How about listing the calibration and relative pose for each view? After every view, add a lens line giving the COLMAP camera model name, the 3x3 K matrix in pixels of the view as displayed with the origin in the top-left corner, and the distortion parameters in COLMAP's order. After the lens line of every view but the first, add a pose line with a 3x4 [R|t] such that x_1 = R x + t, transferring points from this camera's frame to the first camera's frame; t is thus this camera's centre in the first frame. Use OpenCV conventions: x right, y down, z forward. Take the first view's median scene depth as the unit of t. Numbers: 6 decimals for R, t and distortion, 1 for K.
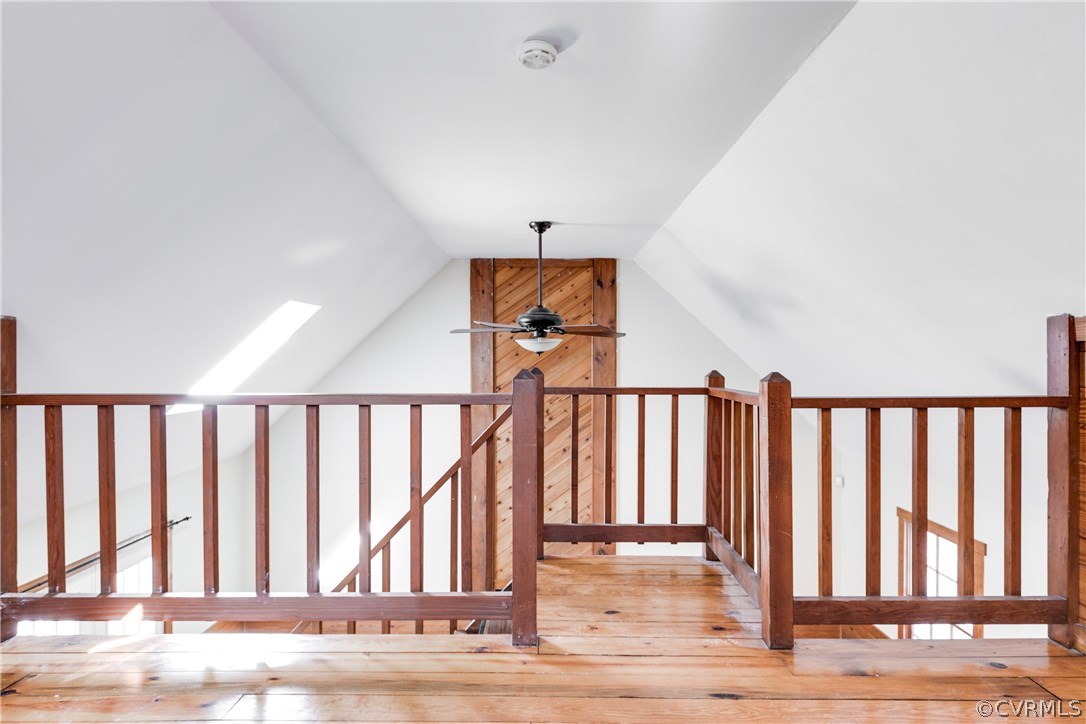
lens RADIAL K [[593.0, 0, 545.6], [0, 593.0, 358.4], [0, 0, 1]] dist [-0.001141, -0.000063]
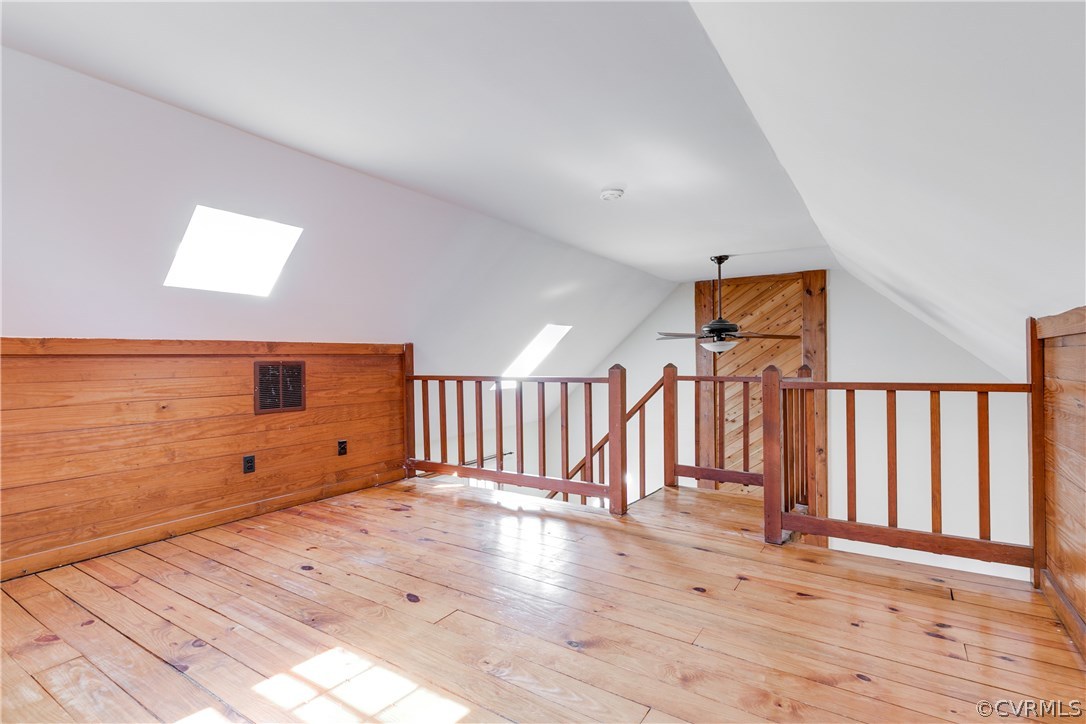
lens RADIAL K [[470.6, 0, 543.0], [0, 470.6, 362.0], [0, 0, 1]] dist [0.002615, -0.000086]
pose [[0.861864, -0.006614, -0.507096, 0.314356], [0.011517, 0.999912, 0.006531, 0.000909], [0.507008, -0.011469, 0.861865, -0.223530]]
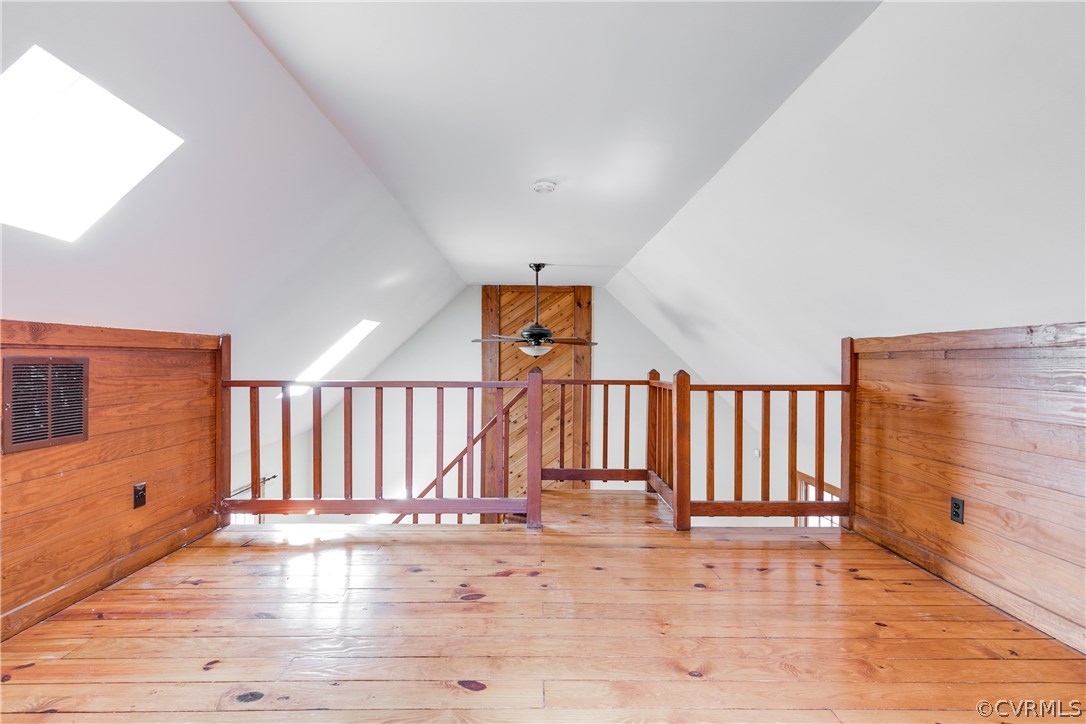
lens RADIAL K [[483.5, 0, 545.8], [0, 483.5, 361.2], [0, 0, 1]] dist [0.004414, -0.000251]
pose [[0.999707, 0.006068, 0.023440, -0.023437], [-0.006100, 0.999981, 0.001299, -0.000089], [-0.023432, -0.001441, 0.999724, -0.244413]]
